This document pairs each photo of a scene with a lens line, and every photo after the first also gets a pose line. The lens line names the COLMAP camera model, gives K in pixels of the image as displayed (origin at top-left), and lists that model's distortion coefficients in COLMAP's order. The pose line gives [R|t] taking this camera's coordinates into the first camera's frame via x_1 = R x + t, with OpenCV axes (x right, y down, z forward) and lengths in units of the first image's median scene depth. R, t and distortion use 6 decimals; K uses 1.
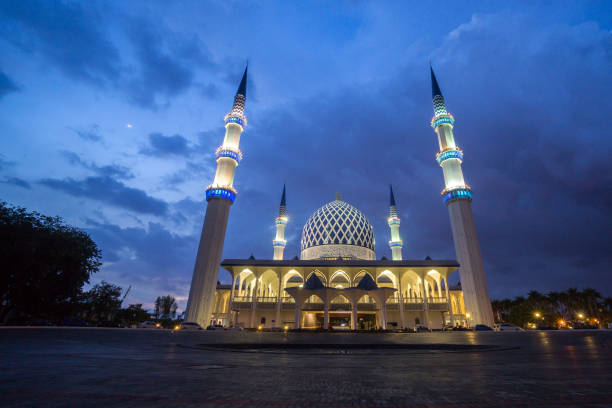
lens RADIAL K [[305.2, 0, 335.7], [0, 305.2, 180.0], [0, 0, 1]] dist [-0.064074, 0.024691]
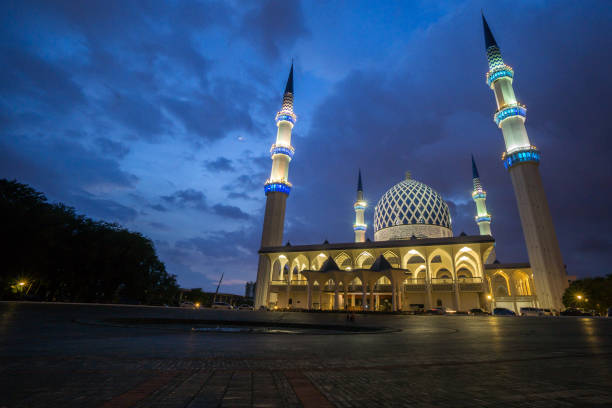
lens RADIAL K [[305.2, 0, 335.7], [0, 305.2, 180.0], [0, 0, 1]] dist [-0.064074, 0.024691]
pose [[0.939743, -0.120643, -0.319889, 0.155756], [0.137282, 0.990081, 0.029897, 0.012033], [0.313109, -0.072010, 0.946983, 0.026119]]
